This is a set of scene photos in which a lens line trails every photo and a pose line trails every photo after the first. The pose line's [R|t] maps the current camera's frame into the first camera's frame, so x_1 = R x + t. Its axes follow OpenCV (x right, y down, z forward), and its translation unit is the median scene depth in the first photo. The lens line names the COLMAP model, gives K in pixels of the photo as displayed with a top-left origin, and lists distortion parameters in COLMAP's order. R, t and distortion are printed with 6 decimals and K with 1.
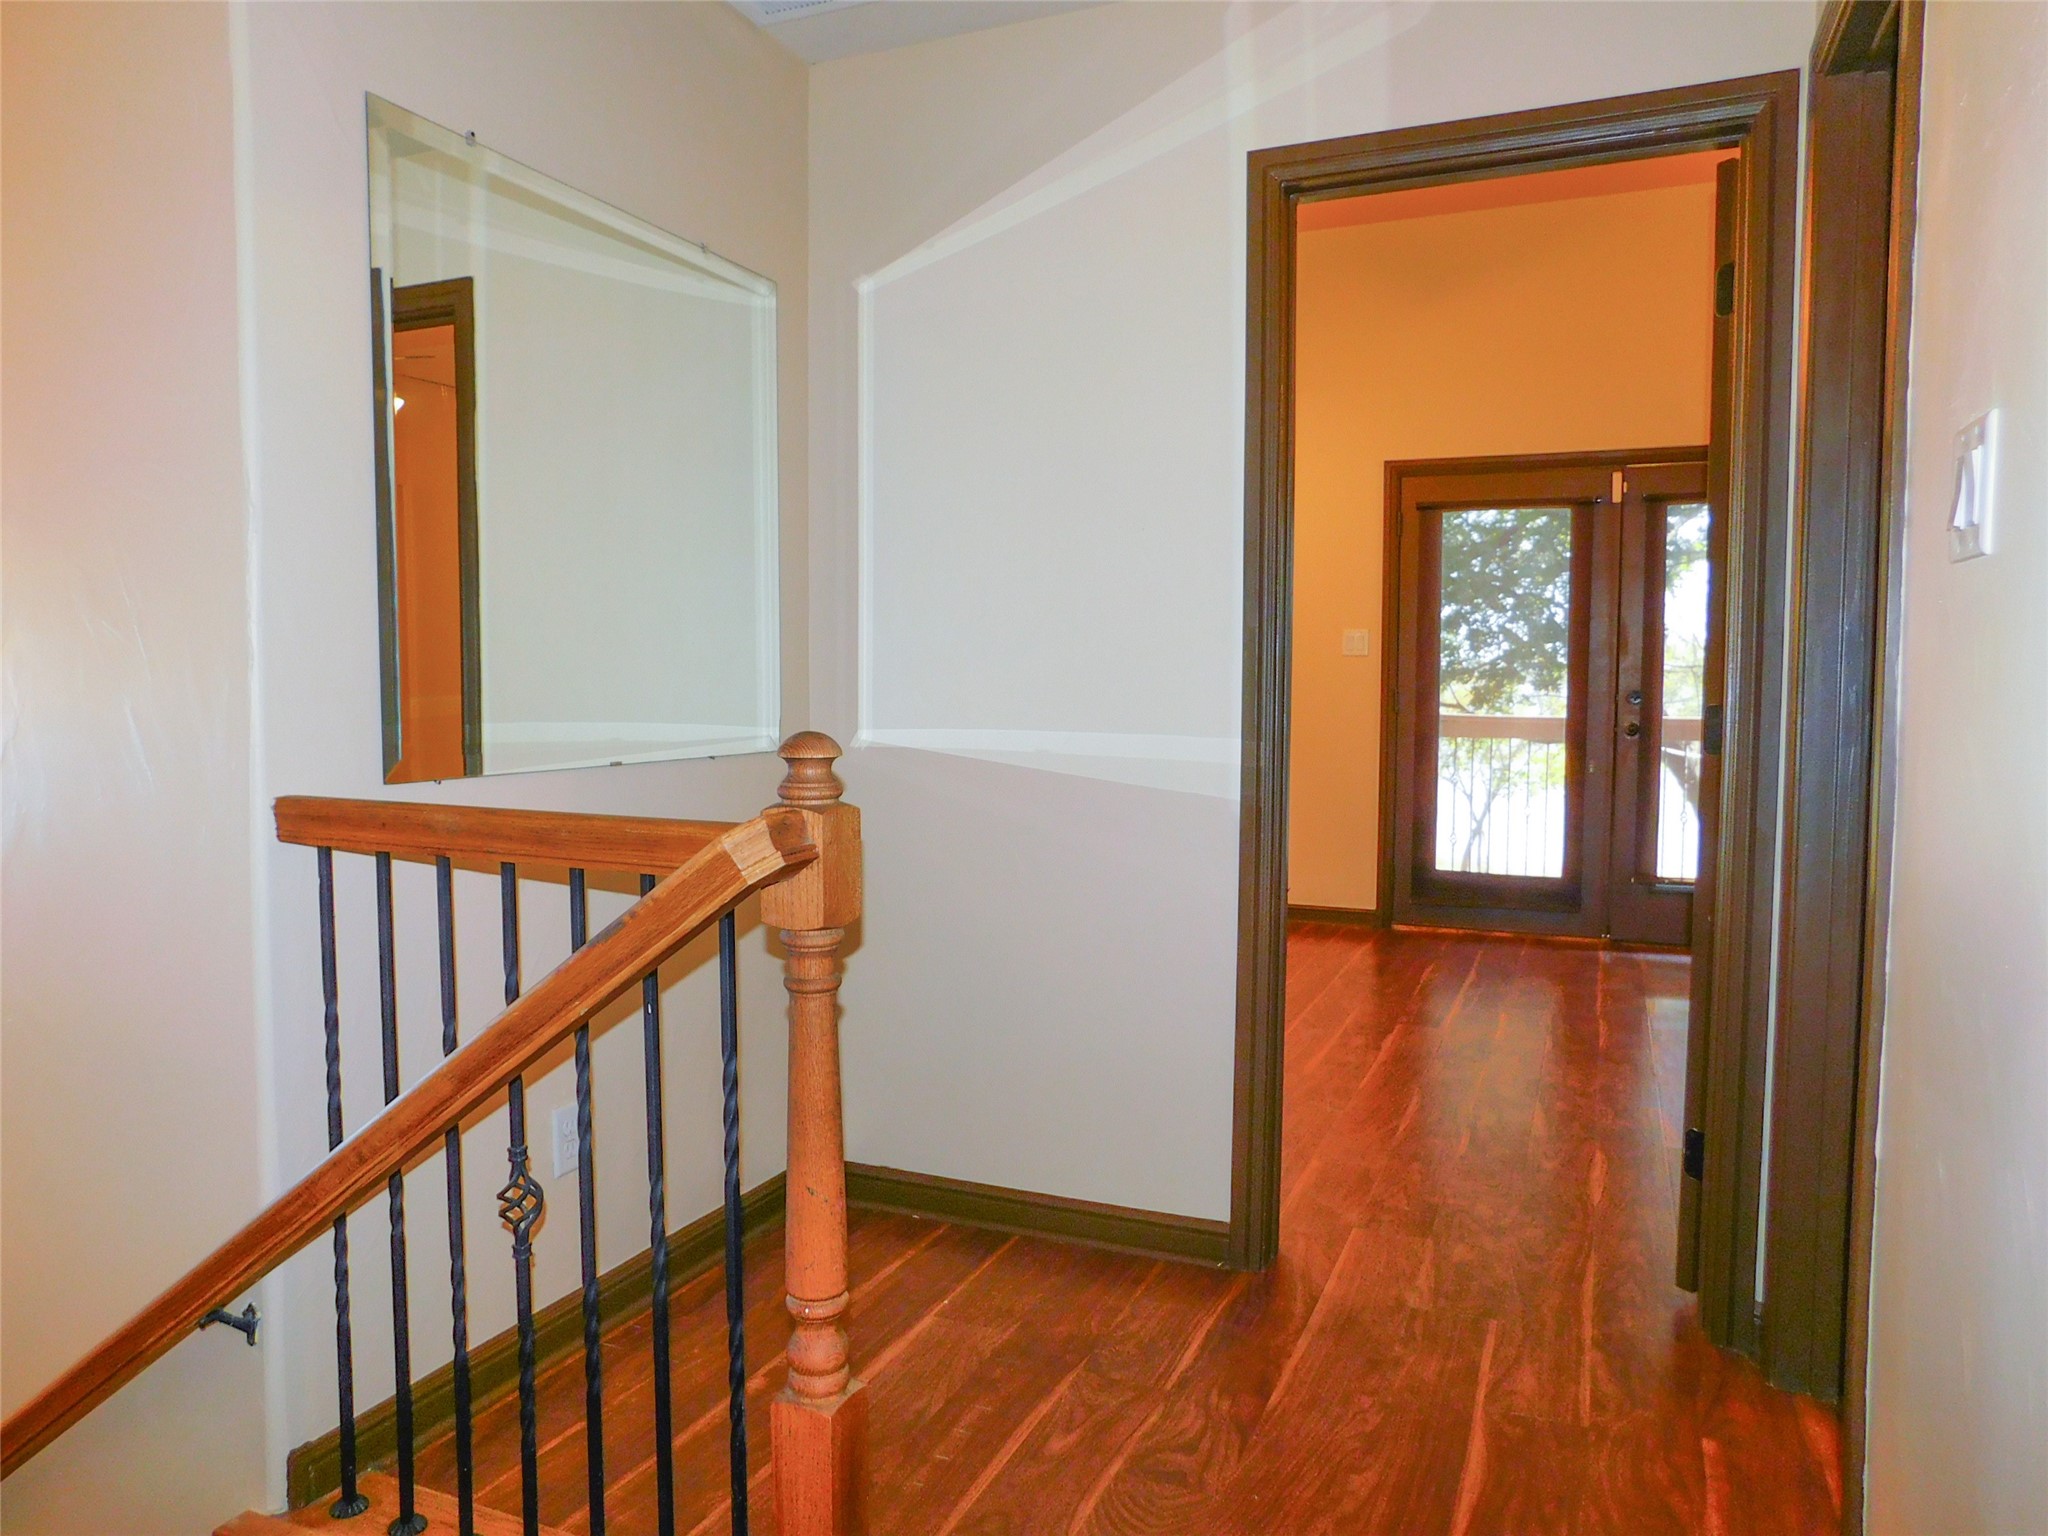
lens RADIAL K [[1368.6, 0, 1029.9], [0, 1368.6, 763.8], [0, 0, 1]] dist [-0.078979, 0.075883]
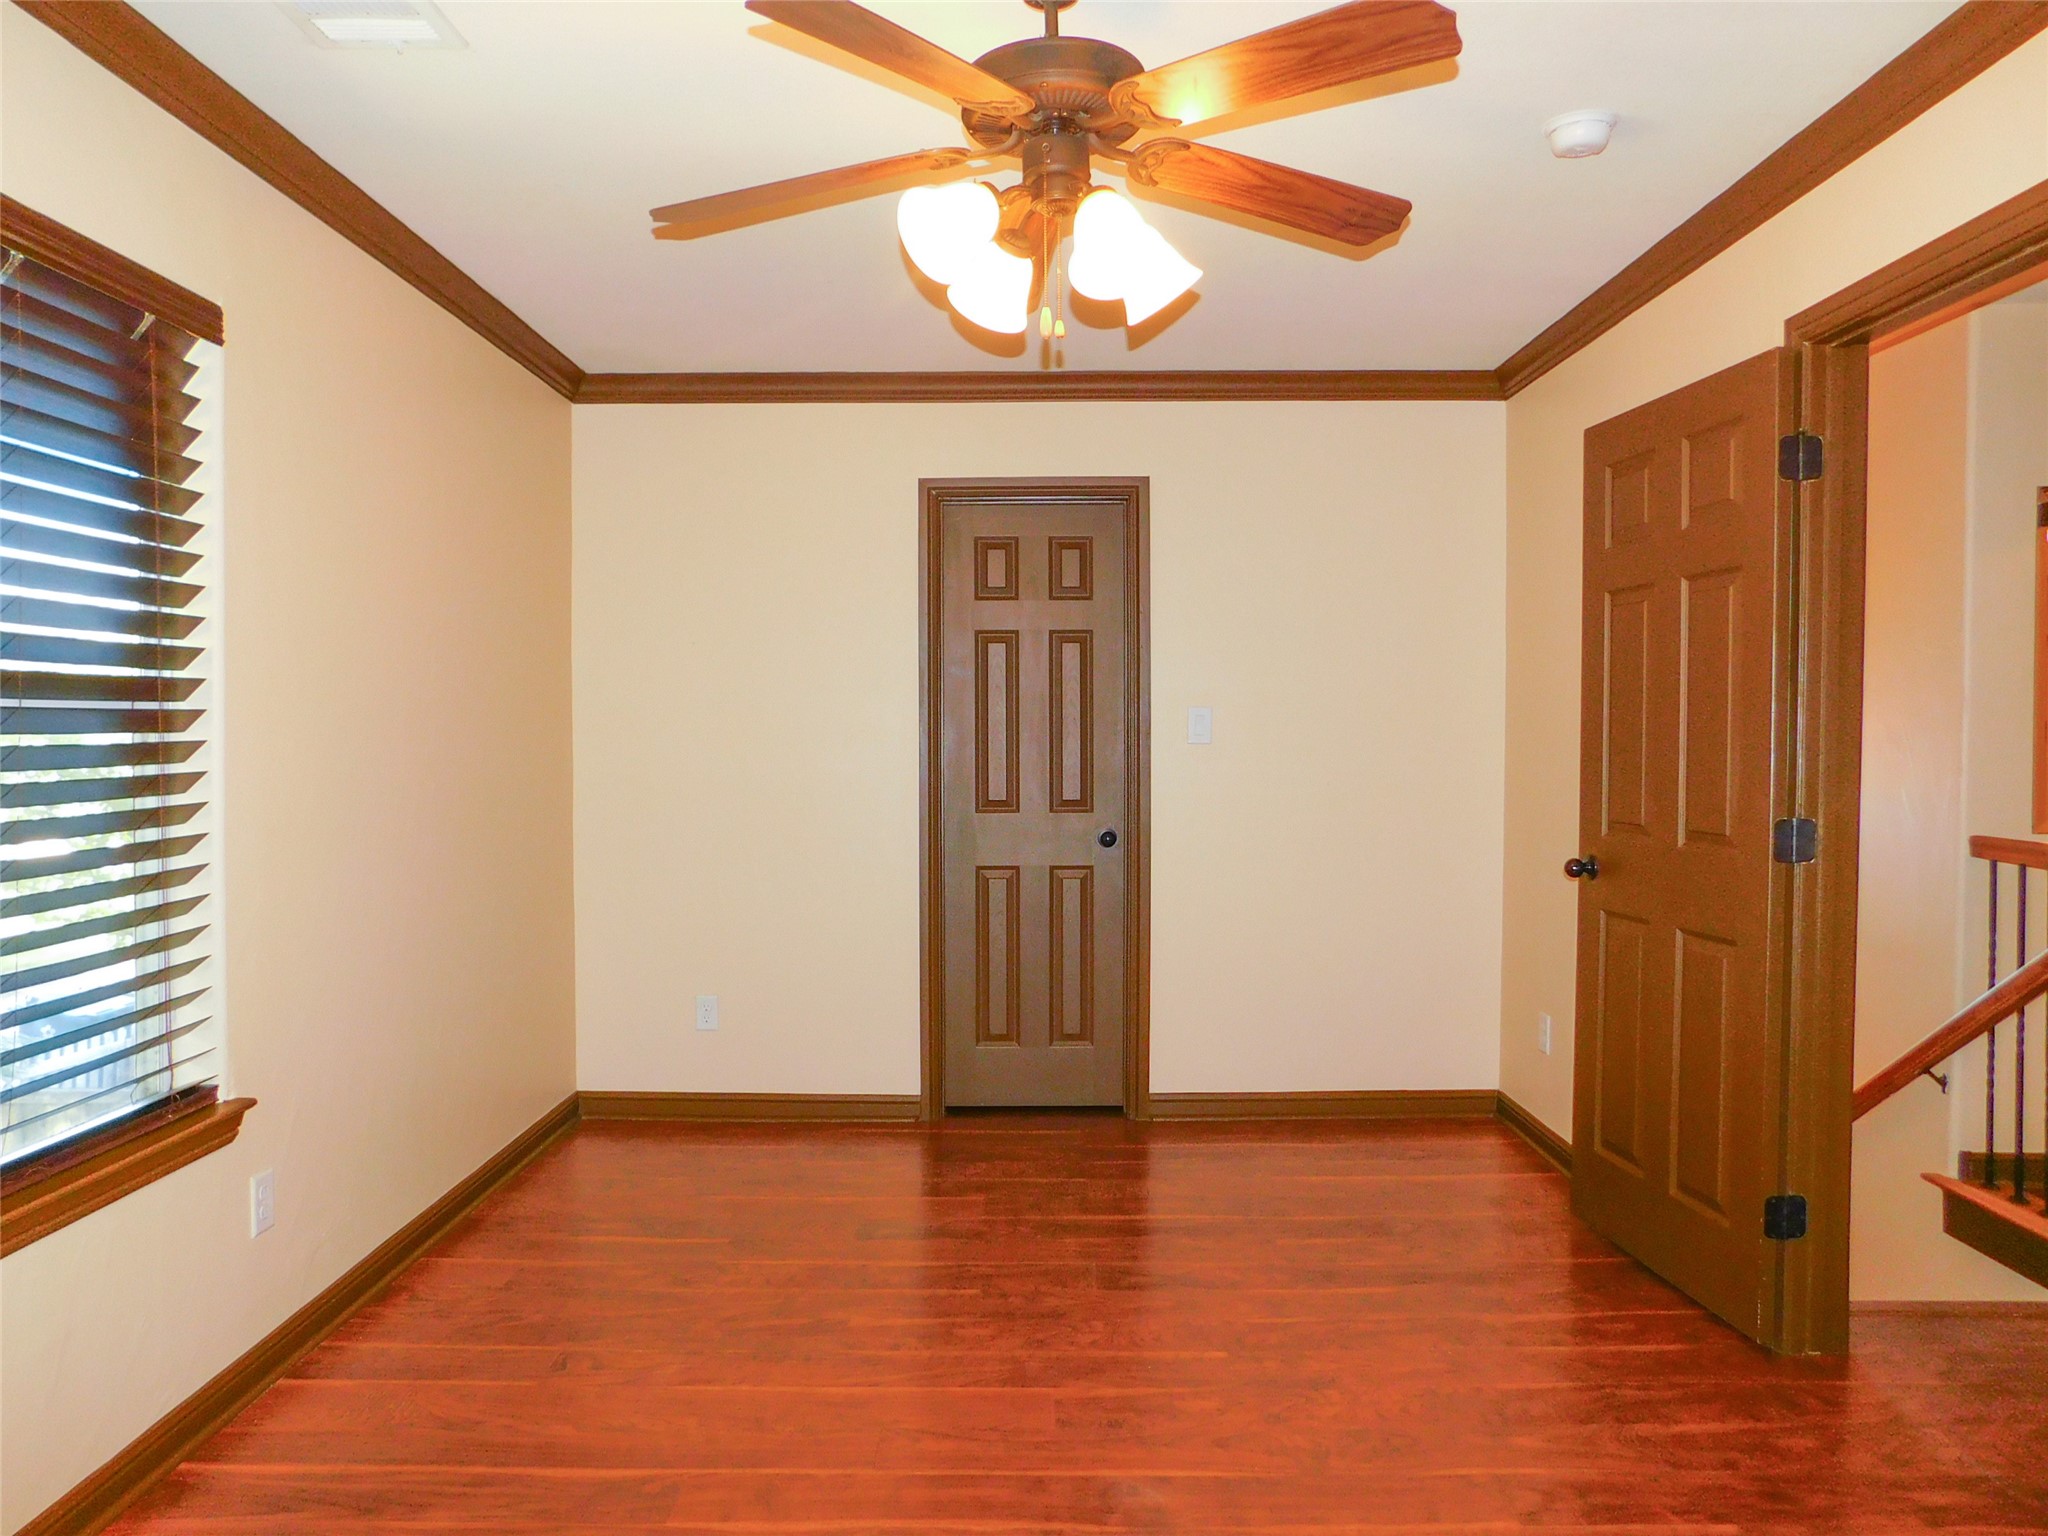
lens RADIAL K [[1368.6, 0, 1029.9], [0, 1368.6, 763.8], [0, 0, 1]] dist [-0.078979, 0.075883]
pose [[0.443167, 0.017206, -0.896274, 0.742169], [-0.053252, 0.998555, -0.007161, 0.003504], [0.894856, 0.050902, 0.443443, -1.395747]]
